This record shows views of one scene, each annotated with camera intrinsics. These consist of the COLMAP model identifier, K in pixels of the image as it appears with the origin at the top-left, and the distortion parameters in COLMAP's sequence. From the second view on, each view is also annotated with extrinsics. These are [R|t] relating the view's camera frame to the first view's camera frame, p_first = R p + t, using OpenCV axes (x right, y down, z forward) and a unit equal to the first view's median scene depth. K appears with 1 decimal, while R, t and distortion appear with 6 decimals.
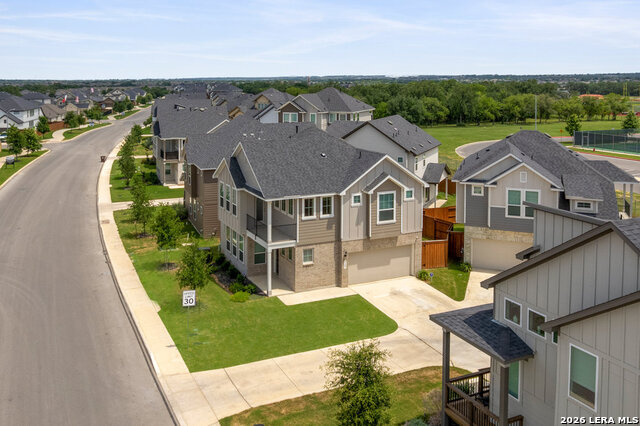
lens RADIAL K [[601.5, 0, 278.1], [0, 601.5, 117.6], [0, 0, 1]] dist [-0.043806, -0.001054]
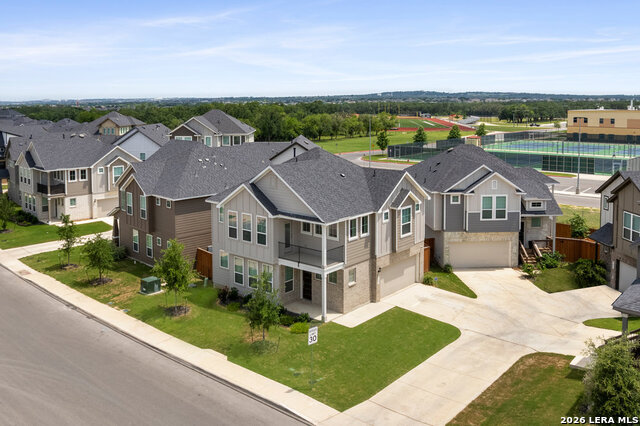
lens RADIAL K [[586.2, 0, 308.6], [0, 586.2, 148.8], [0, 0, 1]] dist [-0.041897, -0.005653]
pose [[0.899997, -0.040064, 0.434051, -0.408932], [0.032764, 0.999168, 0.024290, -0.009055], [-0.434663, -0.007640, 0.900561, 0.140279]]
